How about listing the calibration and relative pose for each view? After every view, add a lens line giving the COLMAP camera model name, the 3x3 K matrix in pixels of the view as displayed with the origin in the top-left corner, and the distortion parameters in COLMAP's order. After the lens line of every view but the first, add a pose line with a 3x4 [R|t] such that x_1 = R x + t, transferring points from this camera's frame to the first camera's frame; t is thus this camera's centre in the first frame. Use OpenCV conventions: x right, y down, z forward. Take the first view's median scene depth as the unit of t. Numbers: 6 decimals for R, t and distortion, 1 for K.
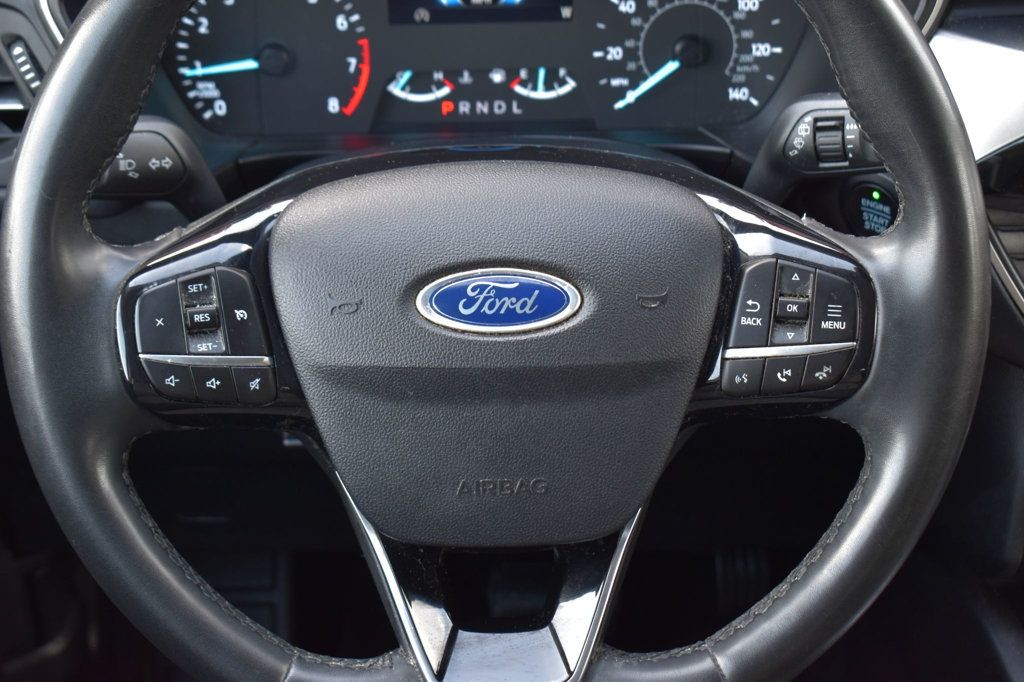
lens RADIAL K [[1911.5, 0, 512.0], [0, 1911.5, 341.0], [0, 0, 1]] dist [0.019972, -0.051997]
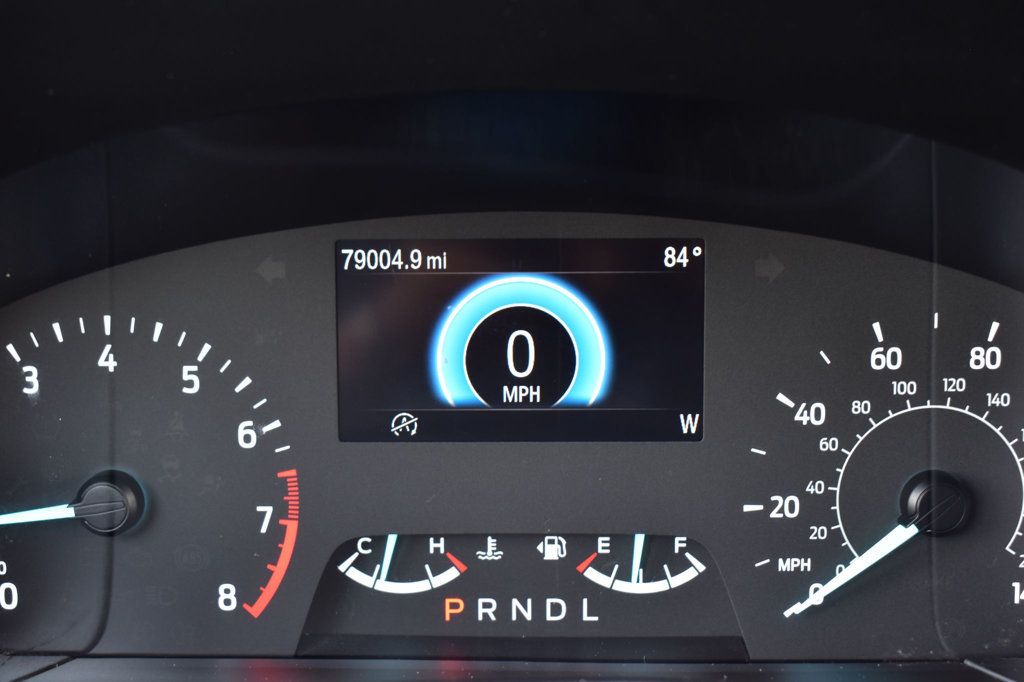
lens RADIAL K [[1431.8, 0, 512.0], [0, 1431.8, 341.0], [0, 0, 1]] dist [-0.022376, -0.033800]
pose [[0.998085, 0.012223, -0.060644, 0.004266], [-0.030159, 0.952041, -0.304480, -0.074929], [0.054014, 0.305726, 0.950586, 0.622521]]
